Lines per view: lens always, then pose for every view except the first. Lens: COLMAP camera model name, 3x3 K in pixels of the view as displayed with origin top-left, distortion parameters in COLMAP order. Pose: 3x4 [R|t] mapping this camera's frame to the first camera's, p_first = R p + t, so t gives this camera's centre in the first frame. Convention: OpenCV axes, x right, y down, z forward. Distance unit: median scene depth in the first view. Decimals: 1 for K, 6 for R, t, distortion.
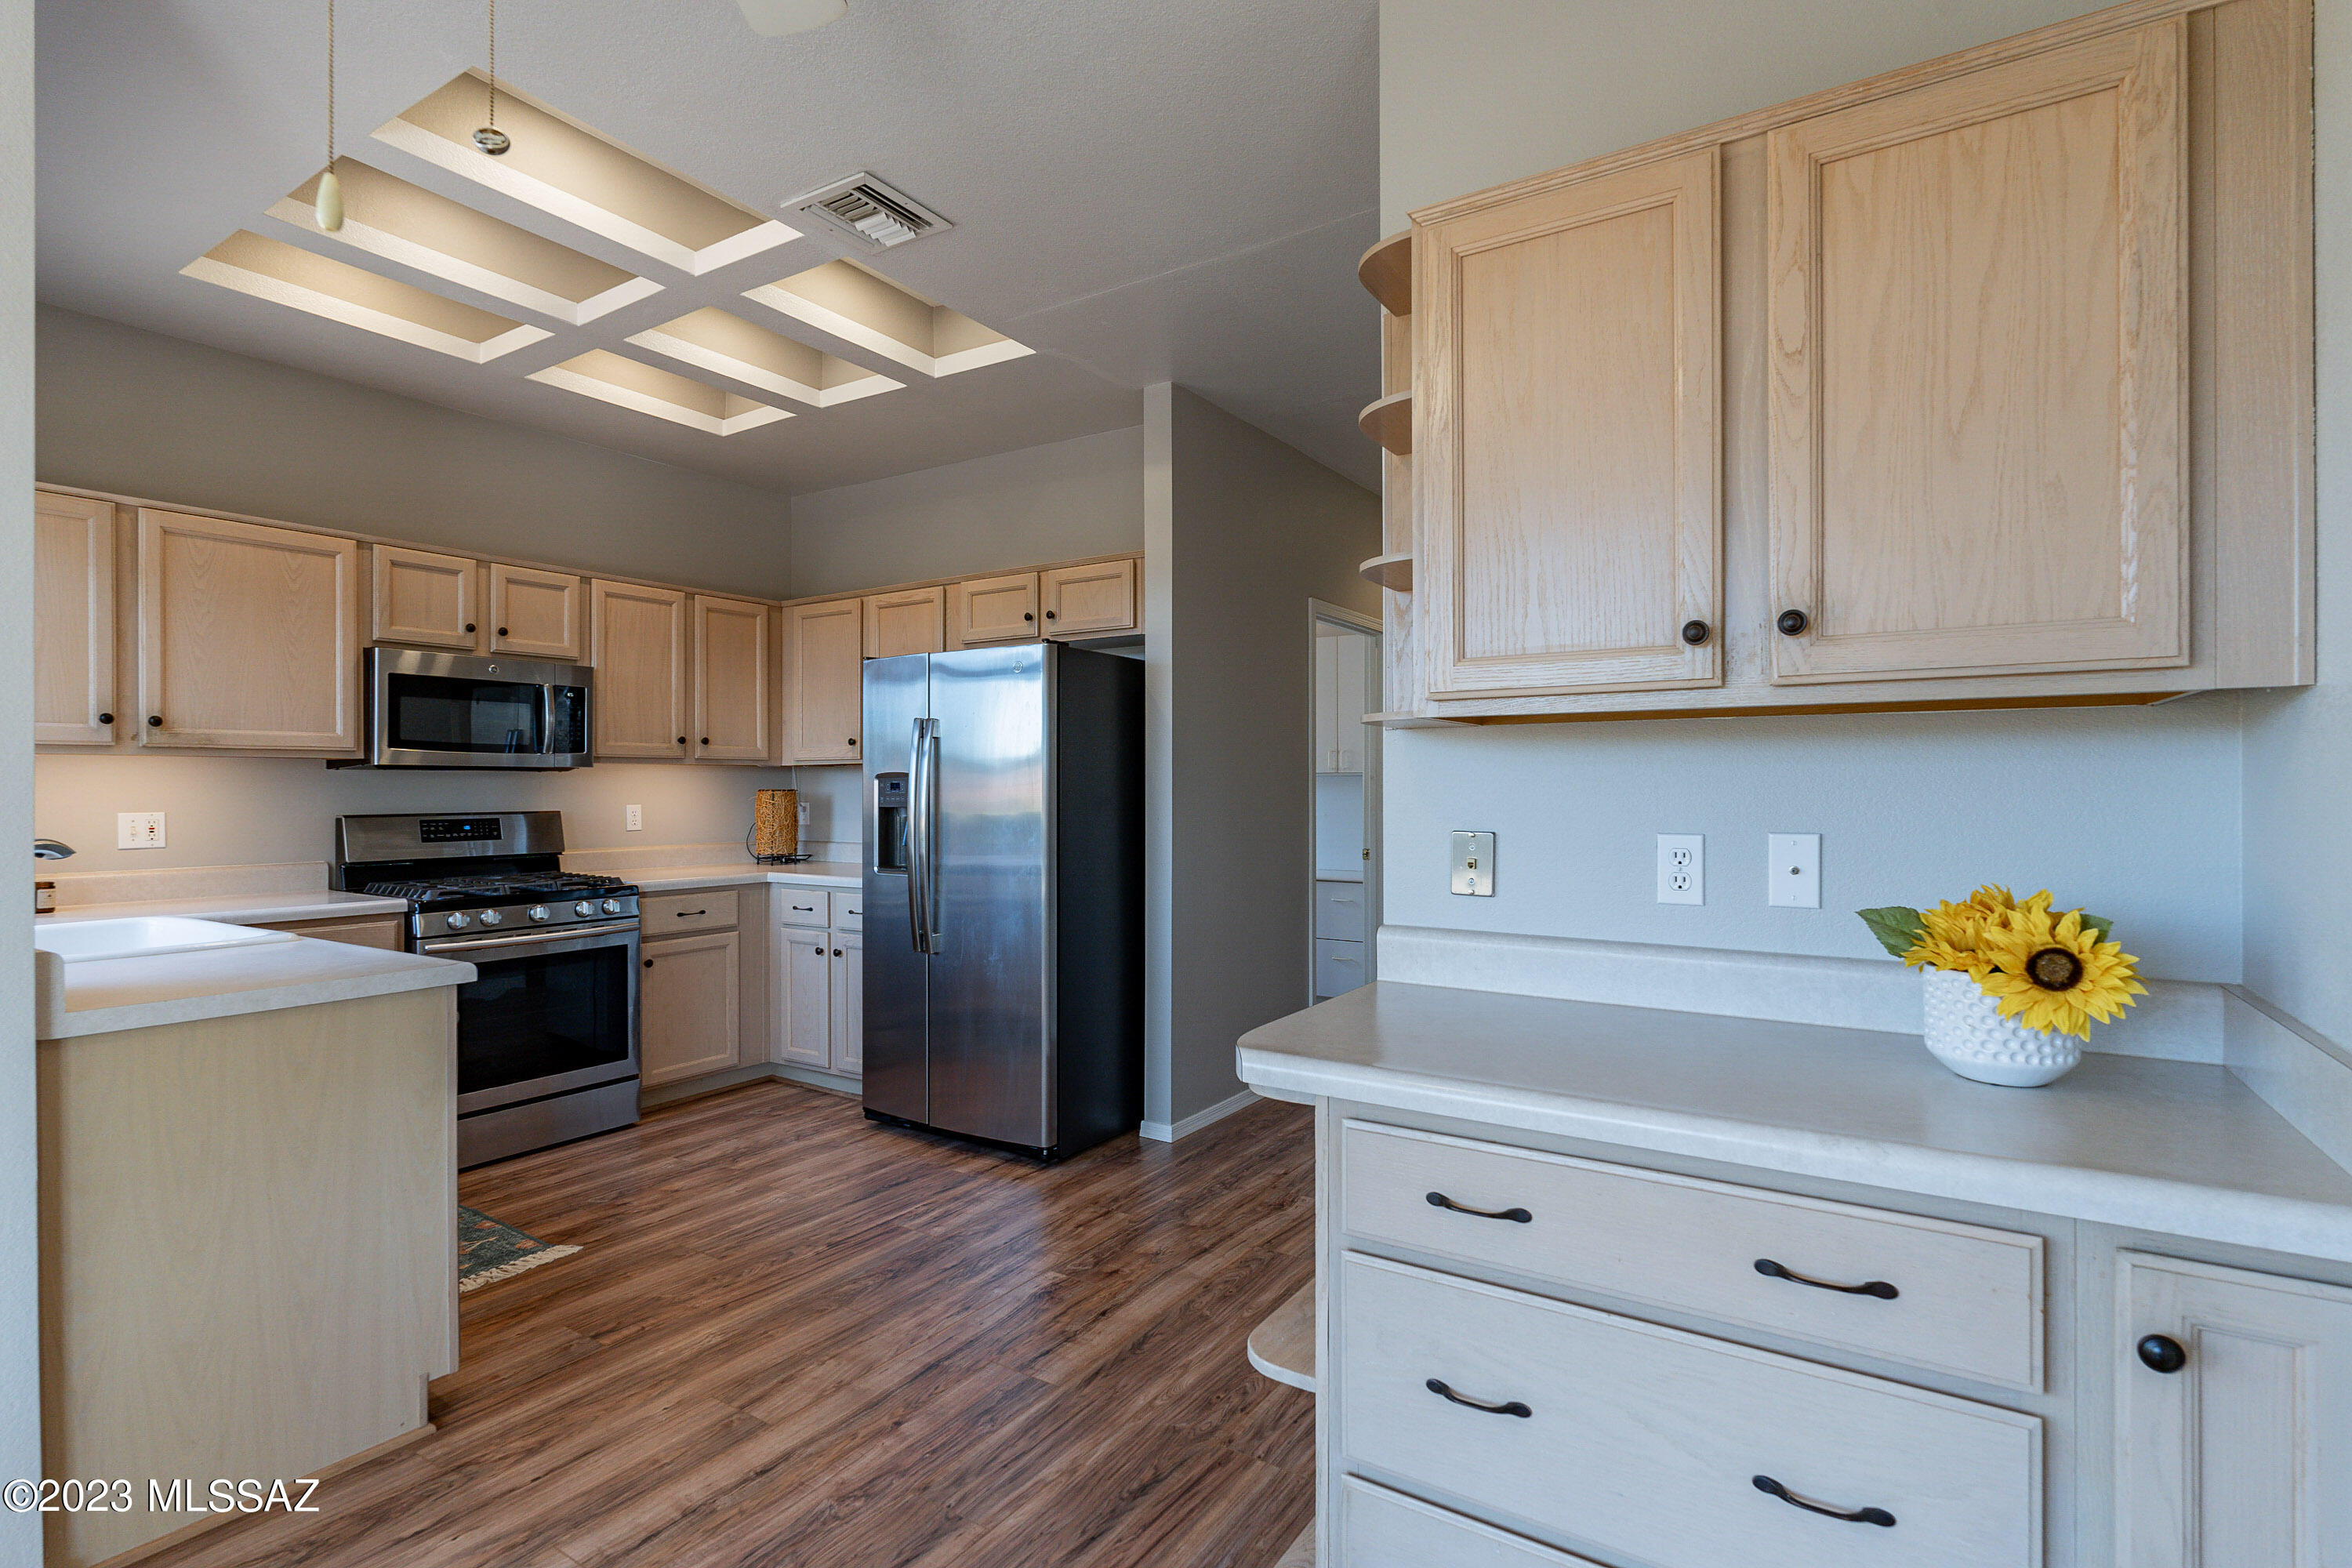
lens RADIAL K [[1111.7, 0, 1170.0], [0, 1111.7, 787.1], [0, 0, 1]] dist [0.001199, -0.002215]
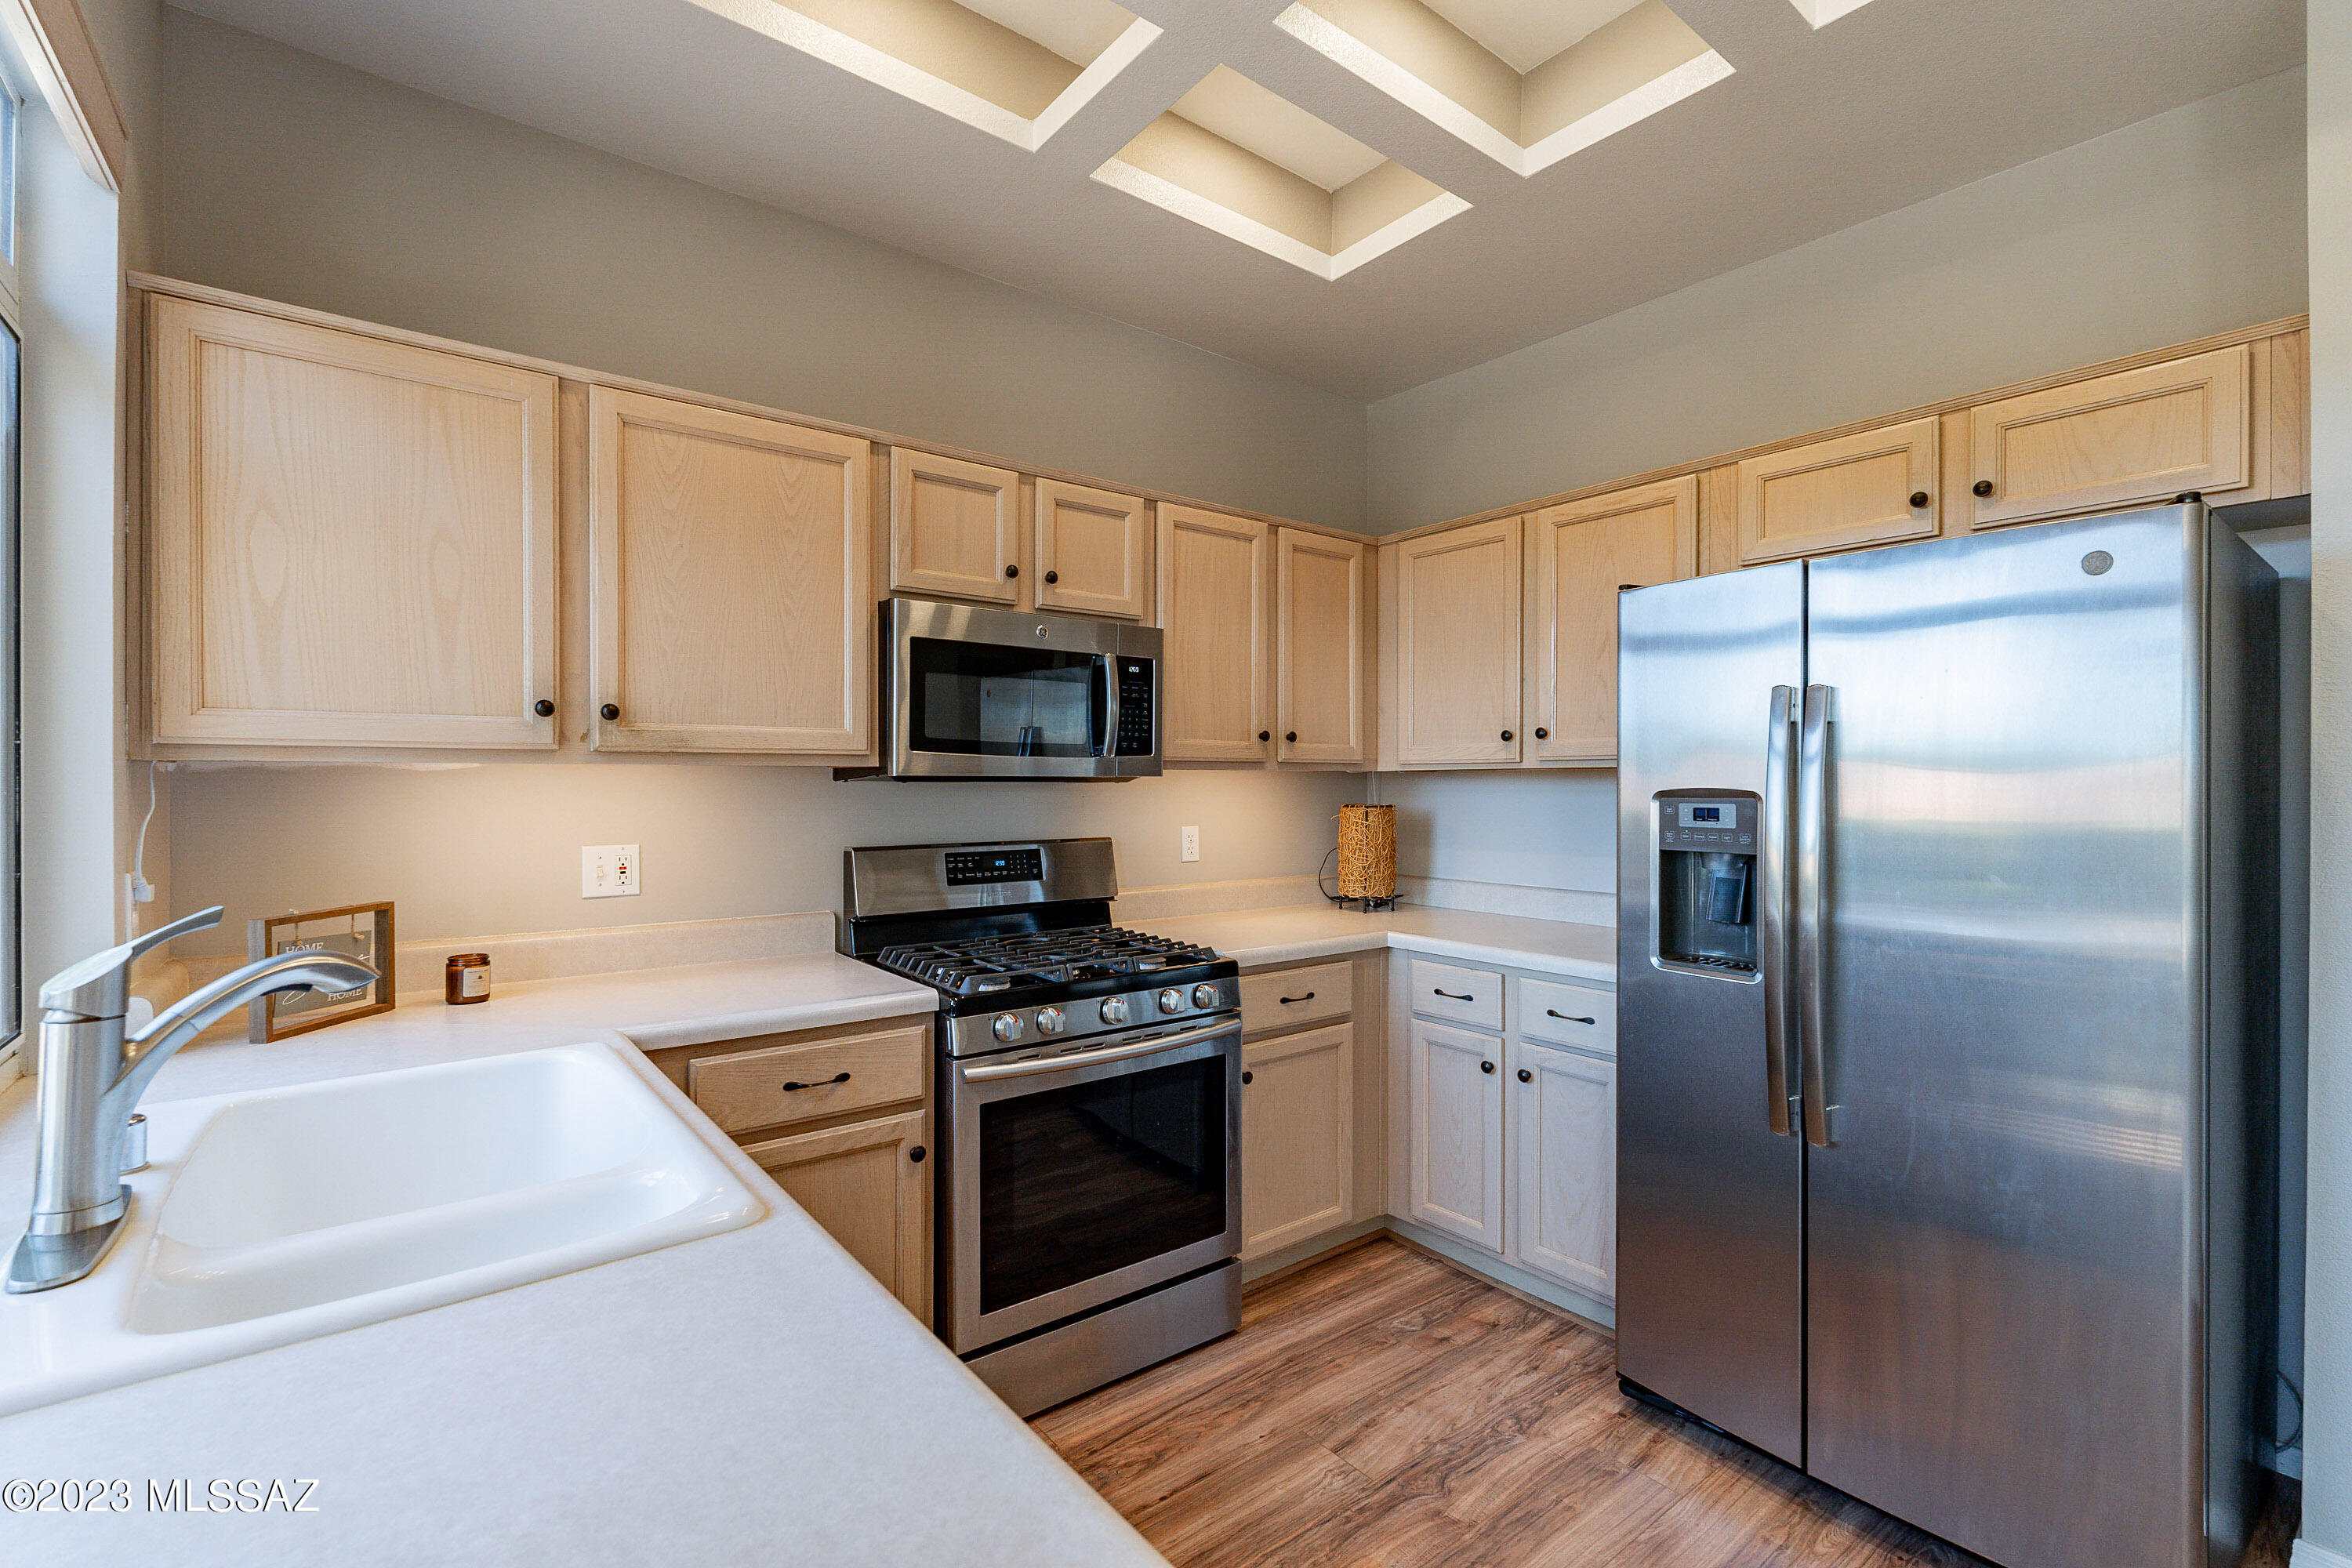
lens RADIAL K [[1044.3, 0, 1182.3], [0, 1044.3, 783.8], [0, 0, 1]] dist [-0.001923, 0.000522]
pose [[0.945950, 0.003688, -0.324292, -0.327483], [-0.002920, 0.999992, 0.002853, -0.016526], [0.324300, -0.001752, 0.945953, 0.436526]]
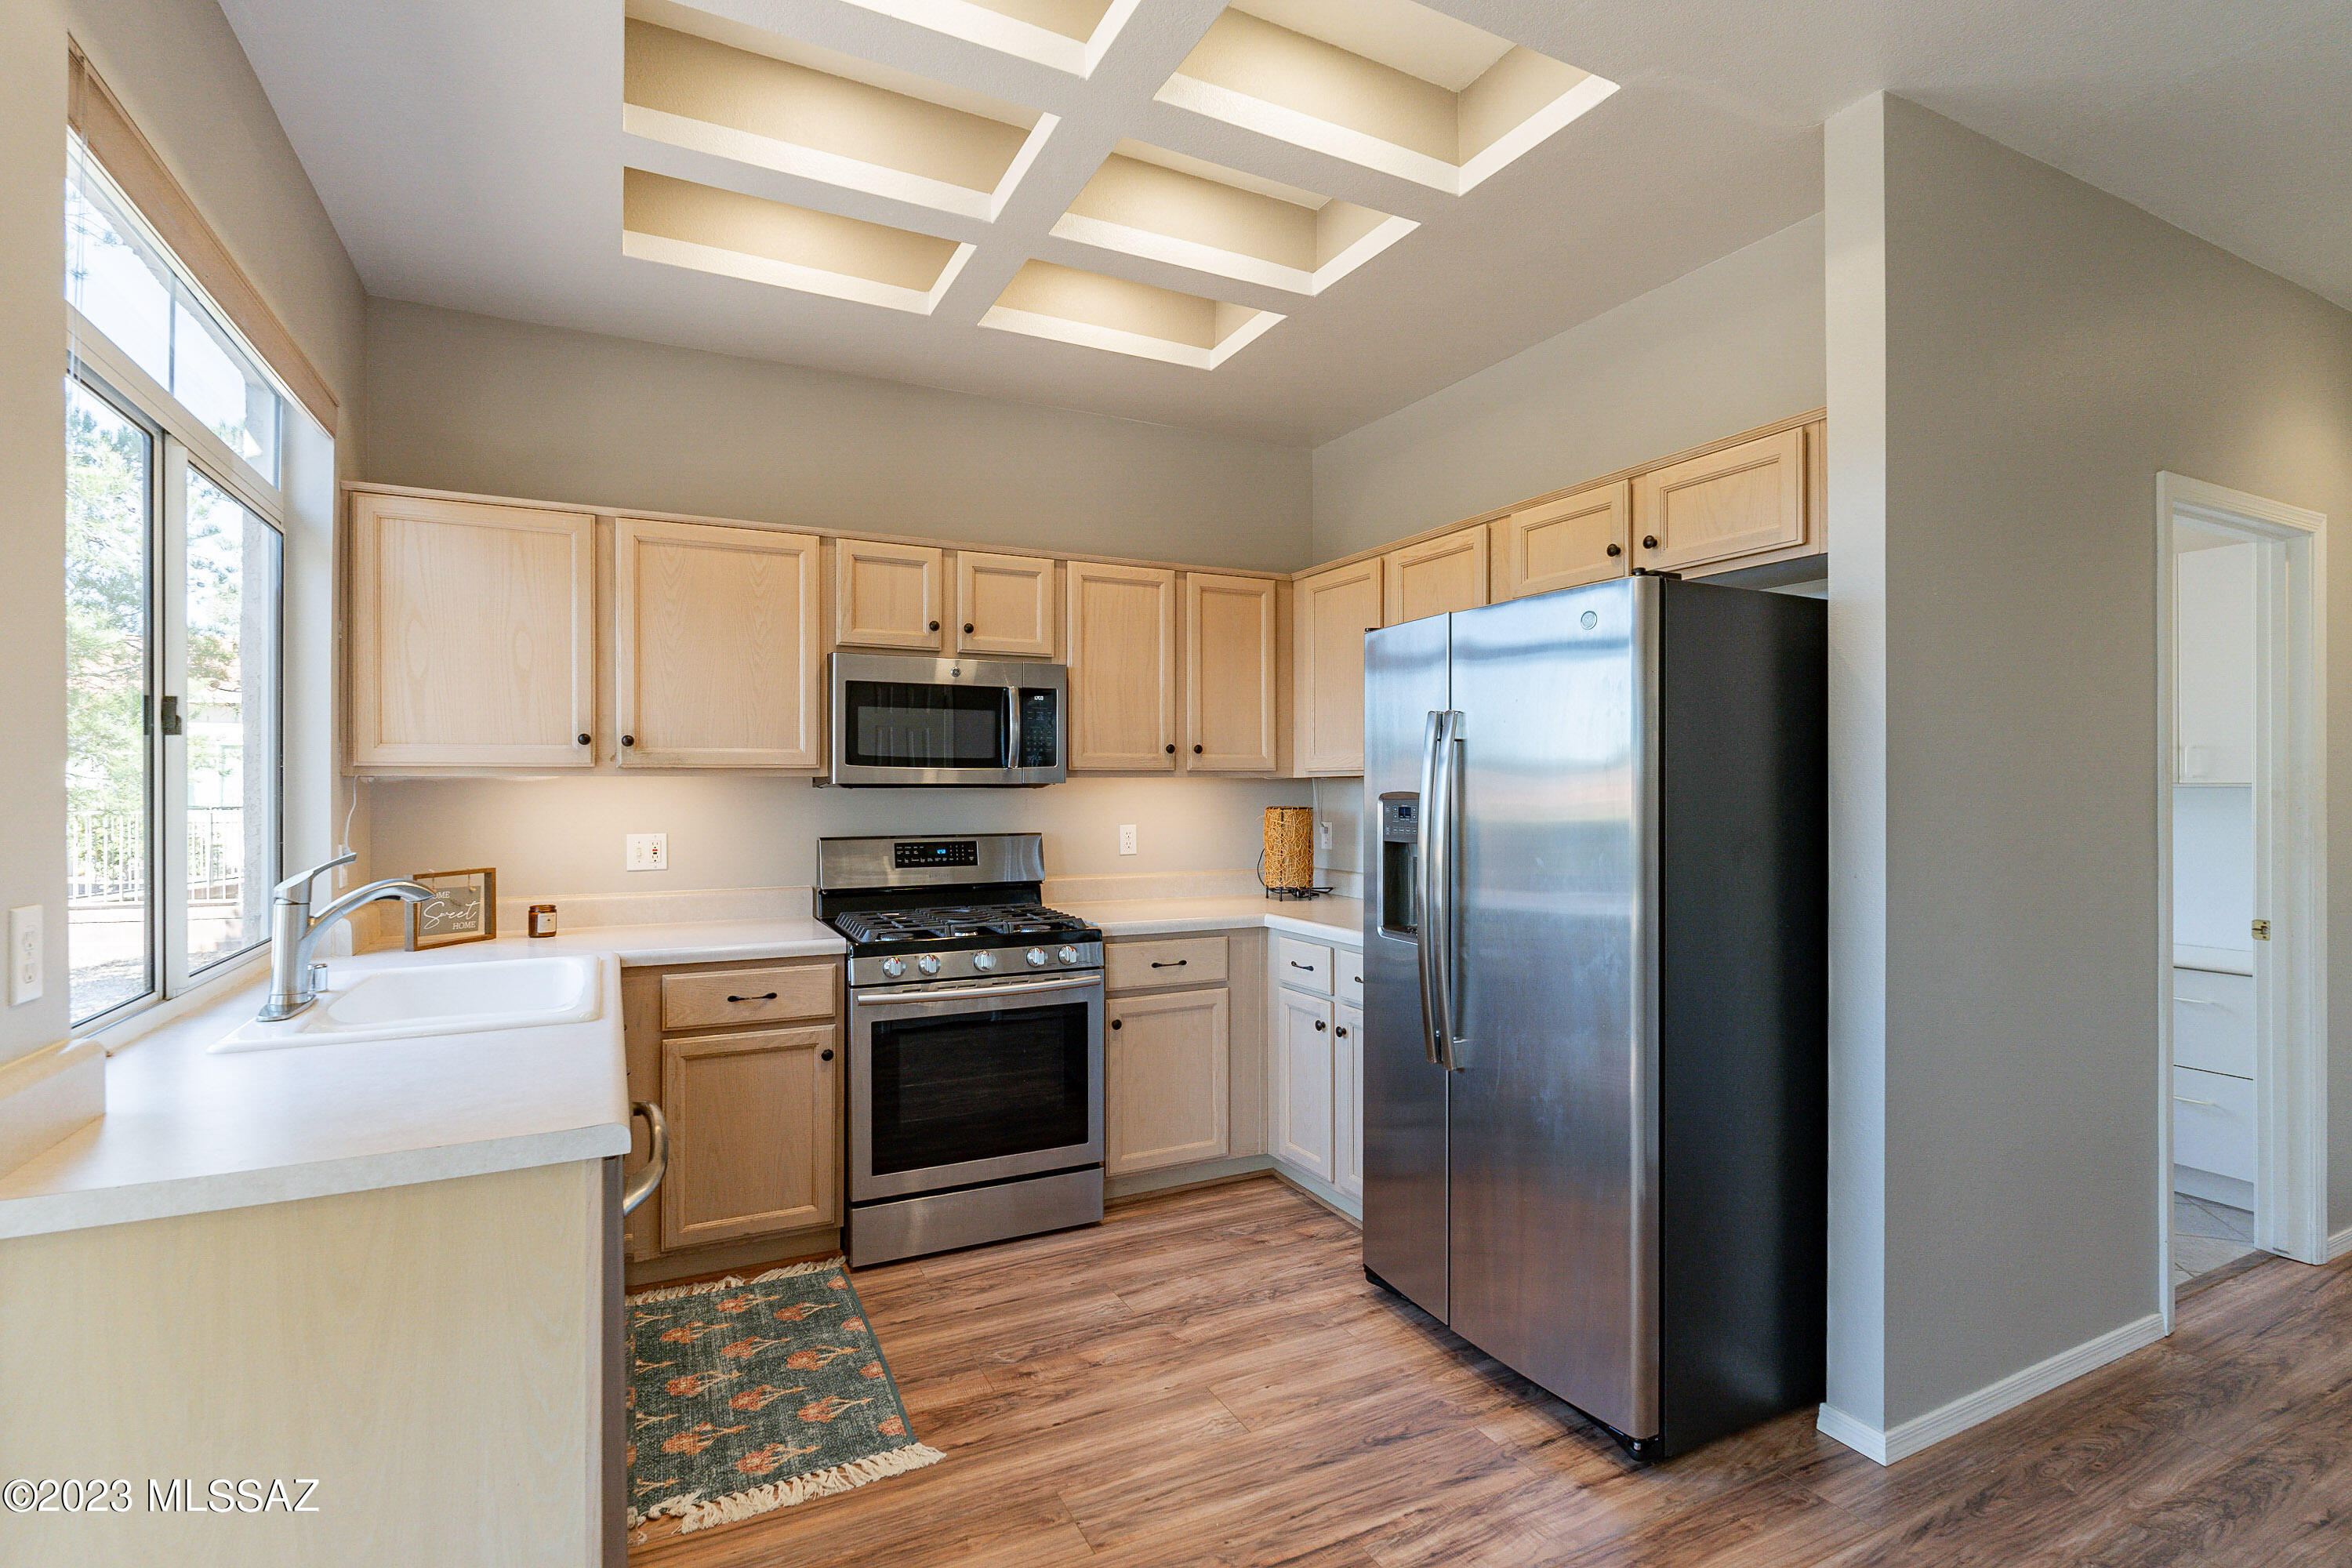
lens RADIAL K [[1111.7, 0, 1171.6], [0, 1111.7, 783.7], [0, 0, 1]] dist [0.001199, -0.002215]
pose [[0.865201, -0.001044, -0.501423, -0.027849], [-0.000442, 0.999996, -0.002846, -0.016381], [0.501424, 0.002684, 0.865197, 0.337620]]
